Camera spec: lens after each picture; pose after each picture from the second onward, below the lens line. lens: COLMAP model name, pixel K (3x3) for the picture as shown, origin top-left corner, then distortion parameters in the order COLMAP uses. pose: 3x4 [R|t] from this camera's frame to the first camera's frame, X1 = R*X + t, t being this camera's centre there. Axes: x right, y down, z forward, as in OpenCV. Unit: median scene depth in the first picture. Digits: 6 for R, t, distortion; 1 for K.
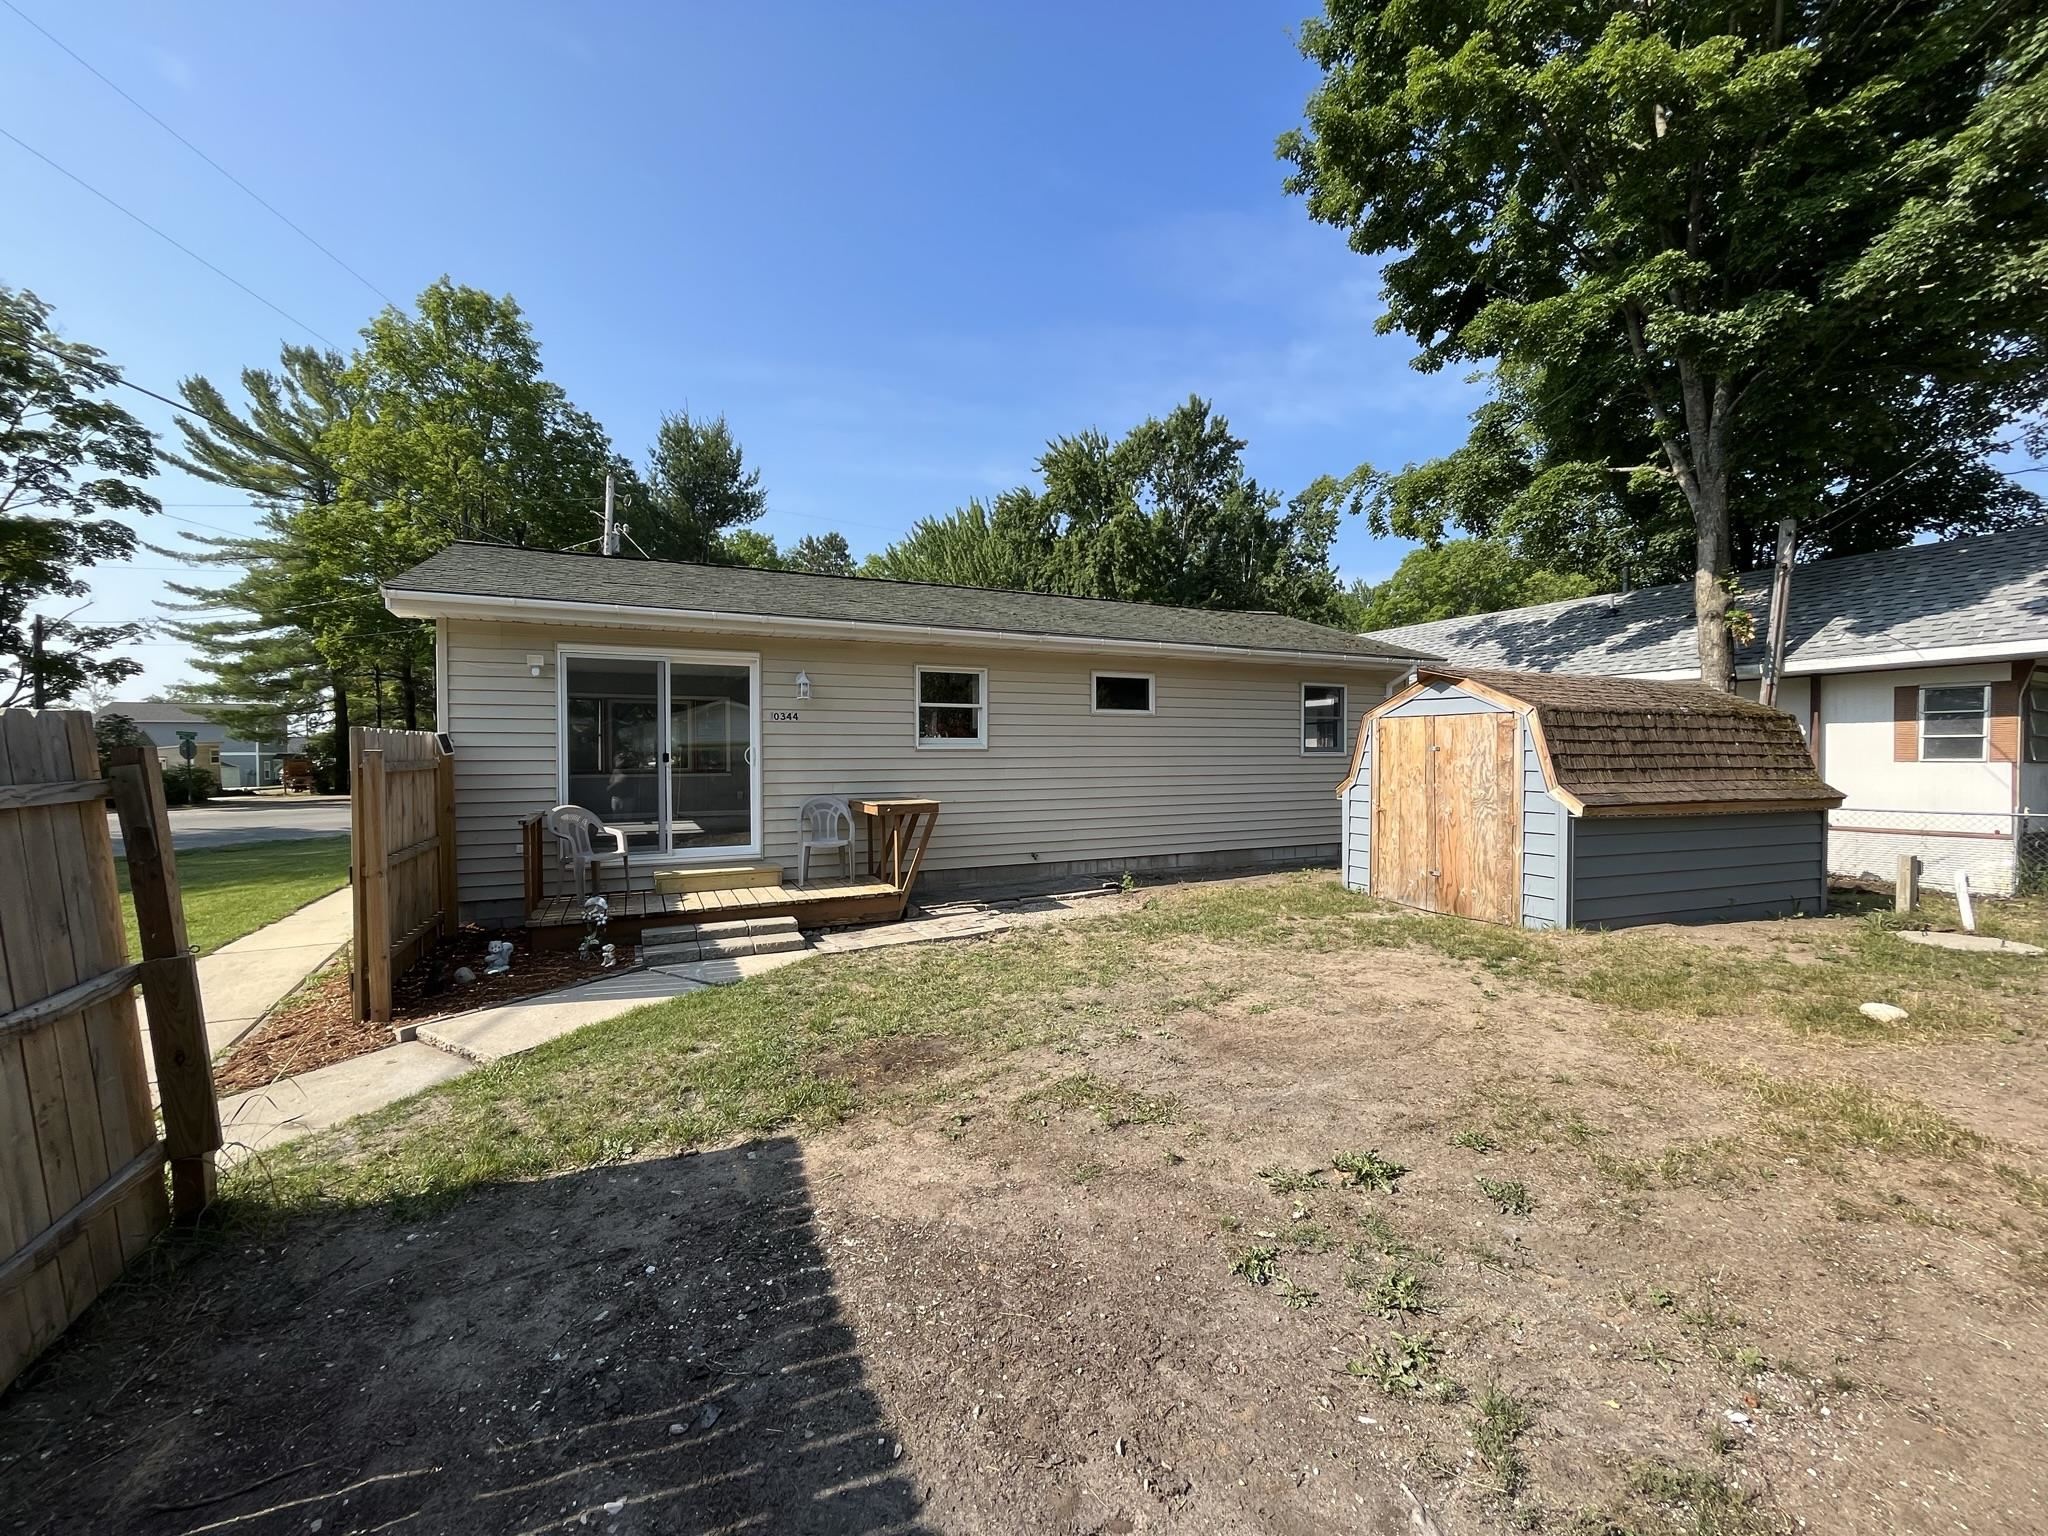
lens RADIAL K [[832.9, 0, 1015.8], [0, 832.9, 767.8], [0, 0, 1]] dist [-0.008666, 0.000819]
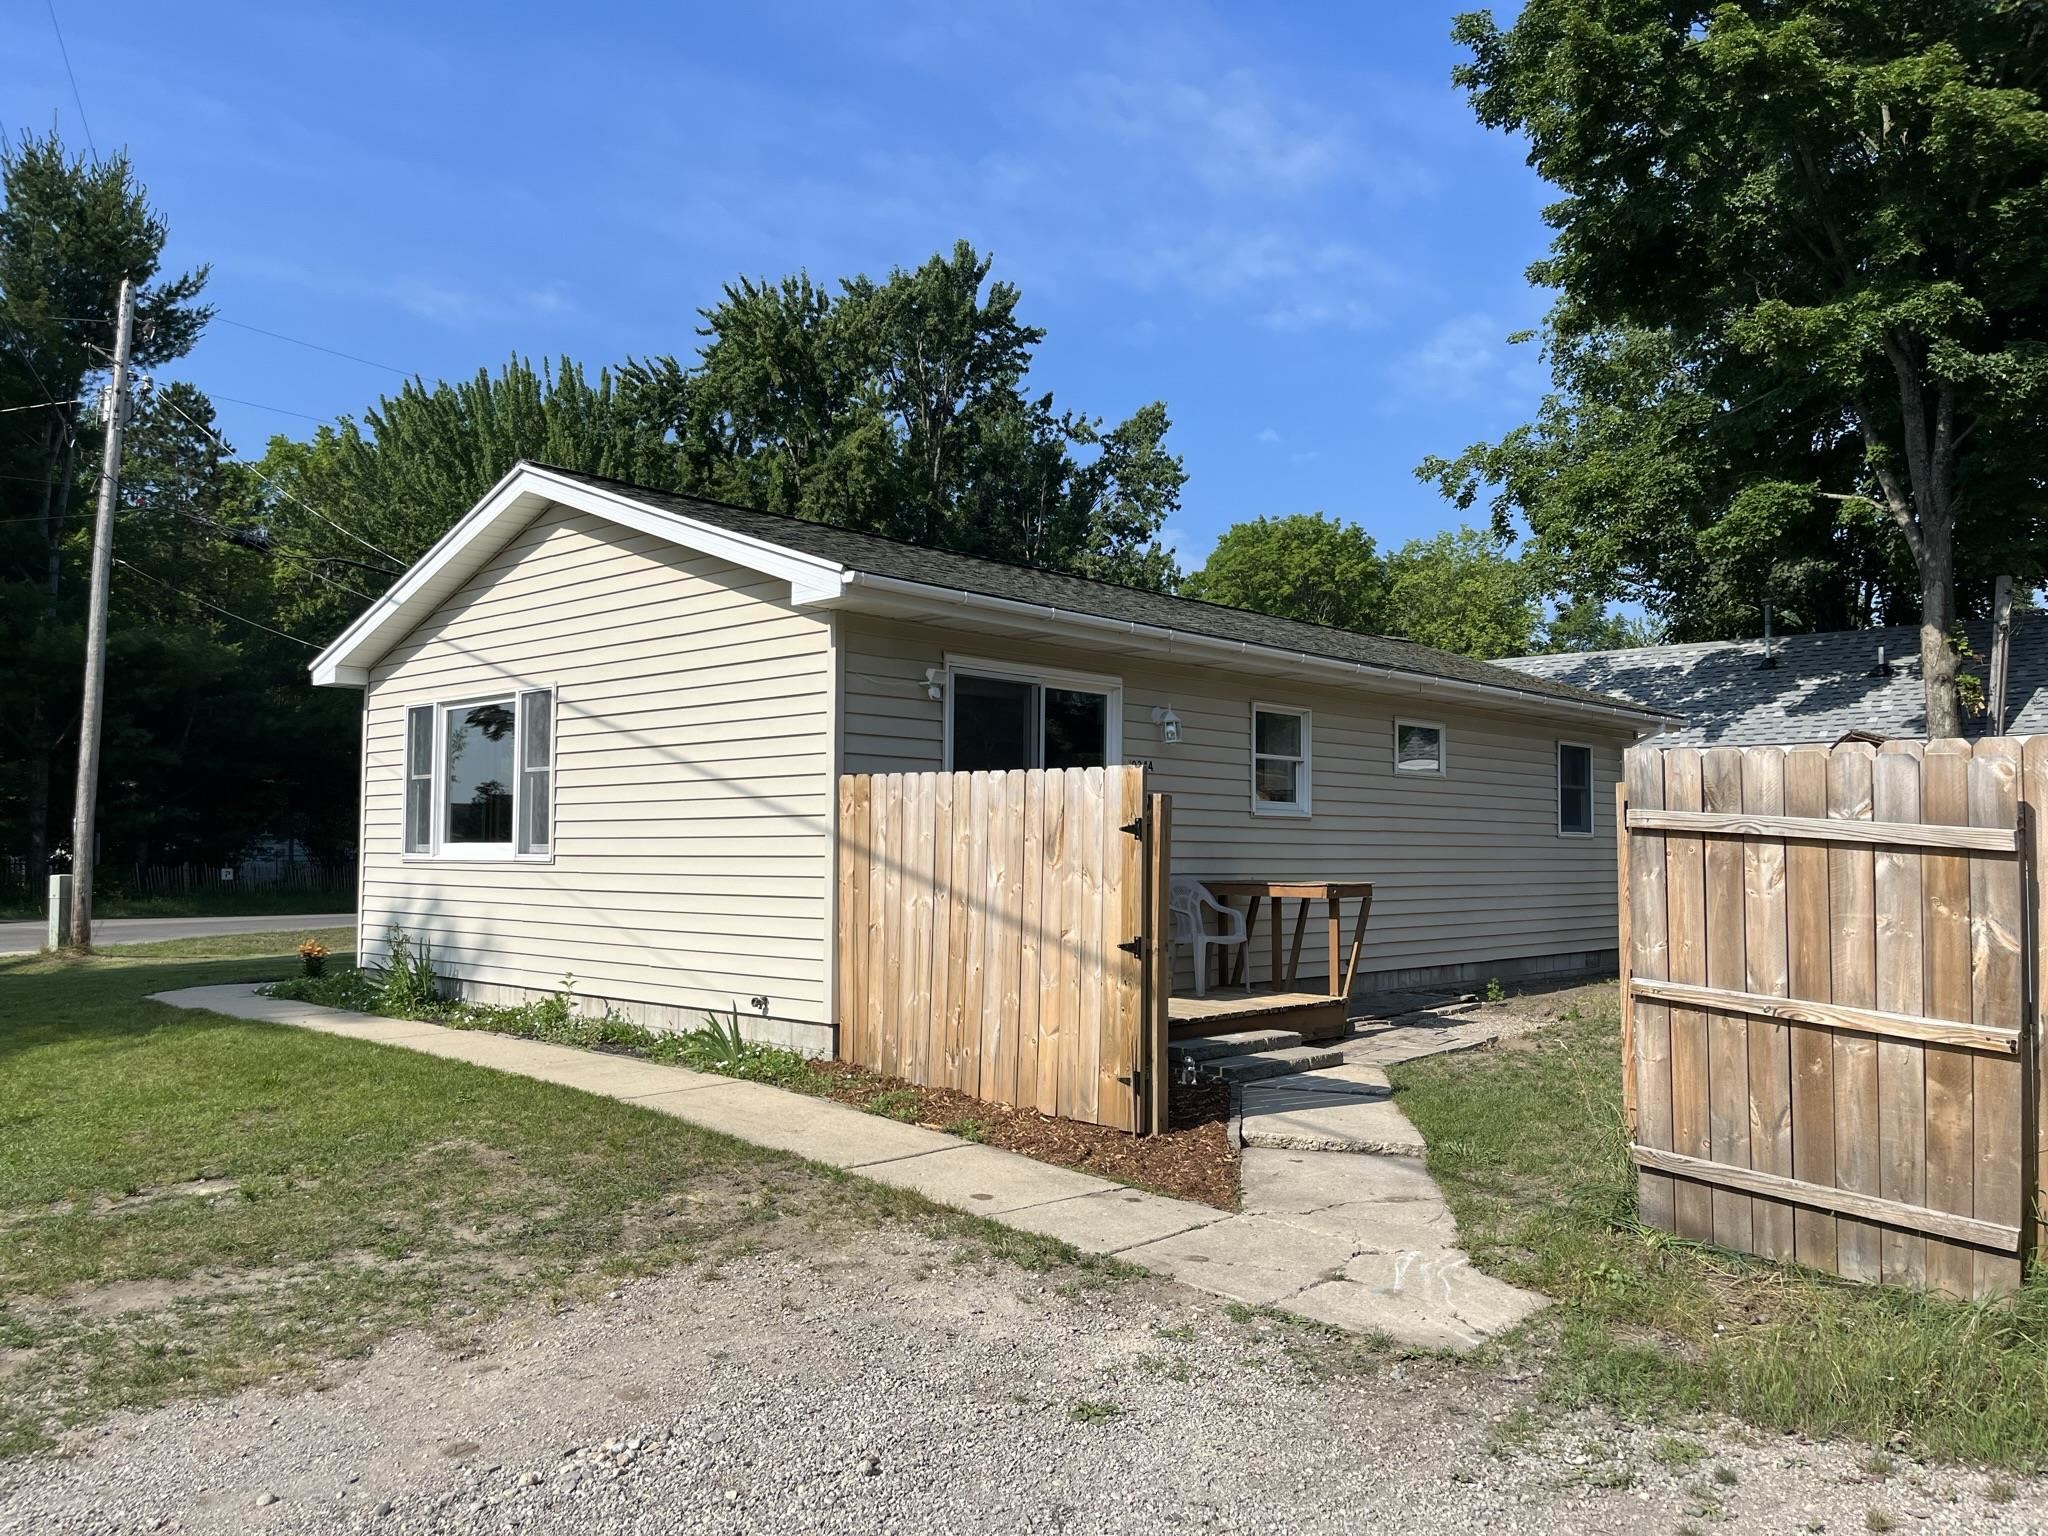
lens RADIAL K [[1556.1, 0, 1040.6], [0, 1556.1, 780.9], [0, 0, 1]] dist [0.040860, -0.053000]
pose [[0.928196, 0.025605, 0.371210, -0.477379], [-0.002556, 0.998045, -0.062450, 0.020075], [-0.372083, 0.057017, 0.926447, -0.119858]]
